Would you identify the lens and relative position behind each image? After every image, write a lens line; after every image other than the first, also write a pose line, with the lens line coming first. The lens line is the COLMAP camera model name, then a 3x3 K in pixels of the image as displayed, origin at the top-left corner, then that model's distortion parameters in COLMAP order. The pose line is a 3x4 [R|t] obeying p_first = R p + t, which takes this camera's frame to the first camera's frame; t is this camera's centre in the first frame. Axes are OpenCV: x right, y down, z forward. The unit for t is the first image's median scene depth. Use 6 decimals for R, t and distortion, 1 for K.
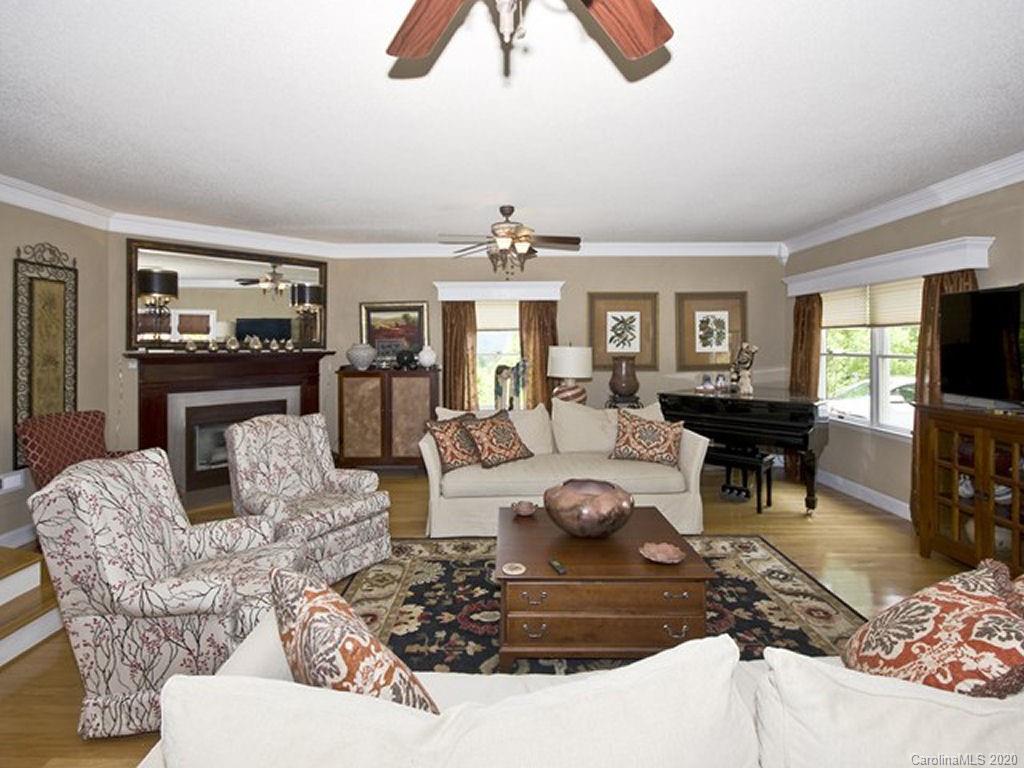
lens RADIAL K [[520.7, 0, 514.3], [0, 520.7, 337.8], [0, 0, 1]] dist [-0.000559, 0.000729]
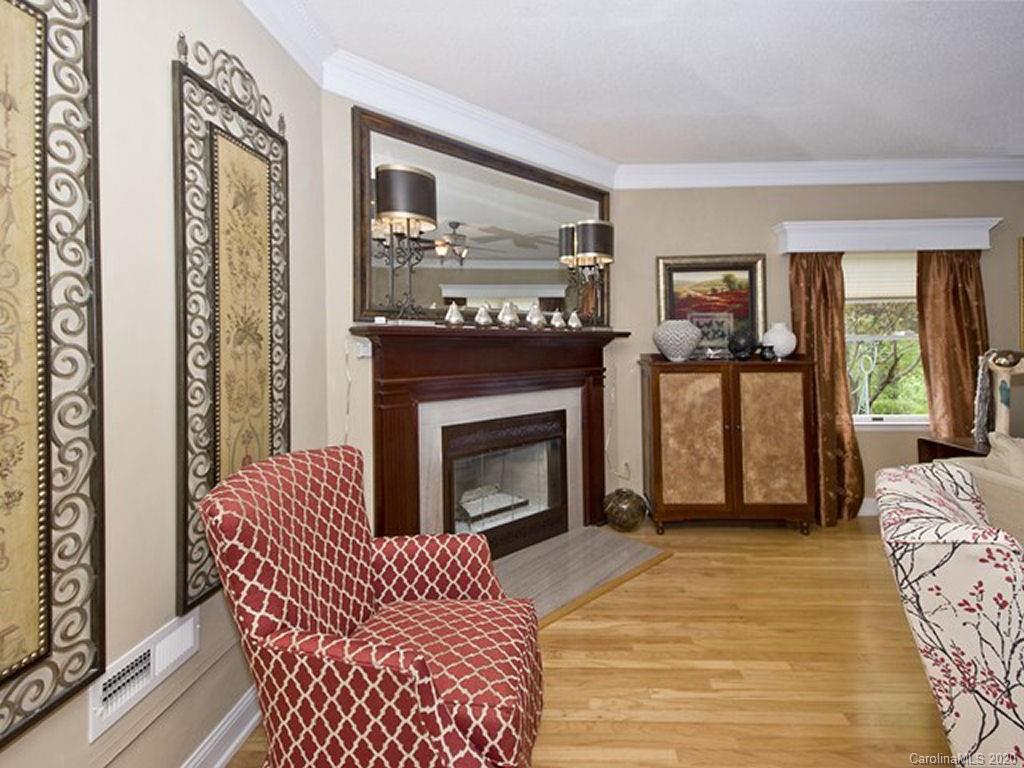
lens RADIAL K [[493.9, 0, 549.7], [0, 493.9, 345.9], [0, 0, 1]] dist [0.006205, 0.001188]
pose [[0.999695, -0.001416, -0.024673, -0.481659], [0.001848, 0.999845, 0.017512, 0.036555], [0.024645, -0.017553, 0.999542, 0.454282]]
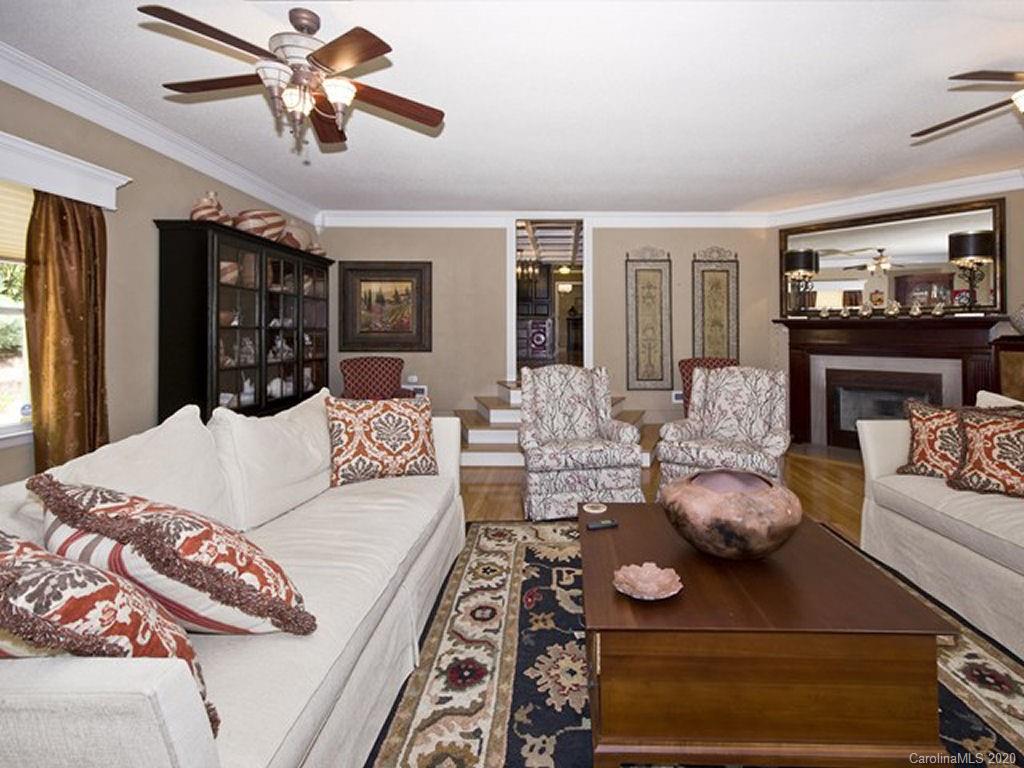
lens RADIAL K [[493.9, 0, 548.2], [0, 493.9, 323.7], [0, 0, 1]] dist [0.006205, 0.001188]
pose [[-0.028037, -0.018555, -0.999435, 0.421120], [0.007738, 0.999794, -0.018779, 0.050811], [0.999577, -0.008260, -0.027887, 0.421381]]
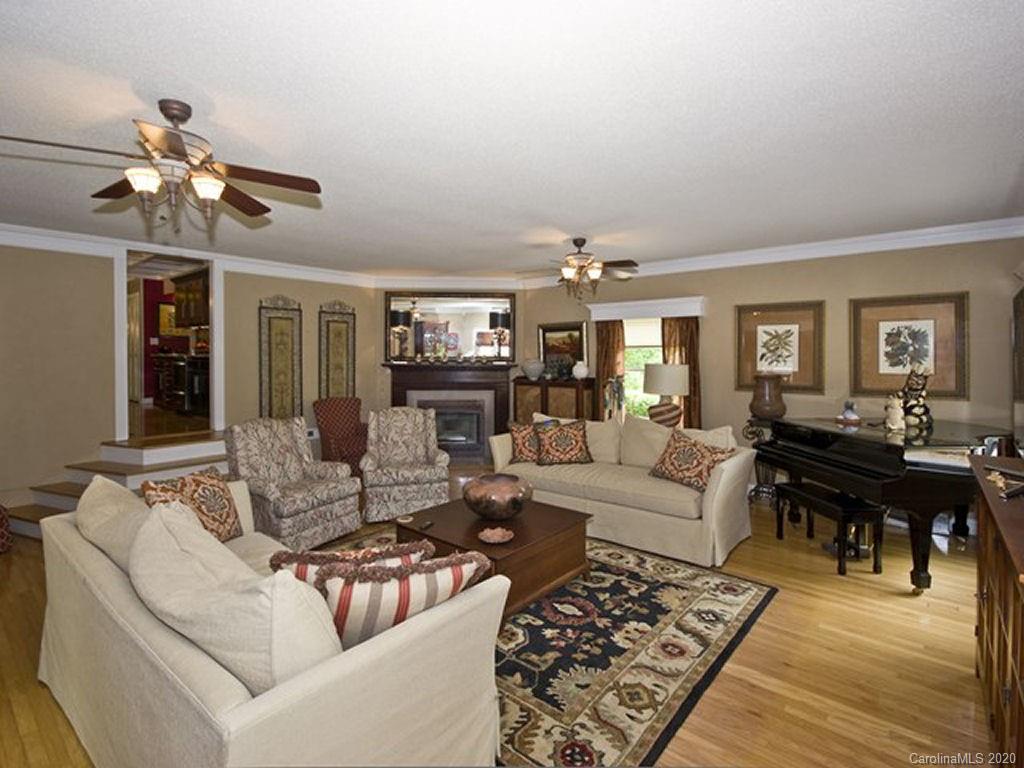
lens RADIAL K [[520.7, 0, 509.8], [0, 520.7, 349.1], [0, 0, 1]] dist [-0.000559, 0.000729]
pose [[0.756001, -0.001642, -0.654568, 0.524230], [0.002491, 0.999997, 0.000369, -0.012953], [0.654566, -0.001909, 0.756003, 0.042348]]
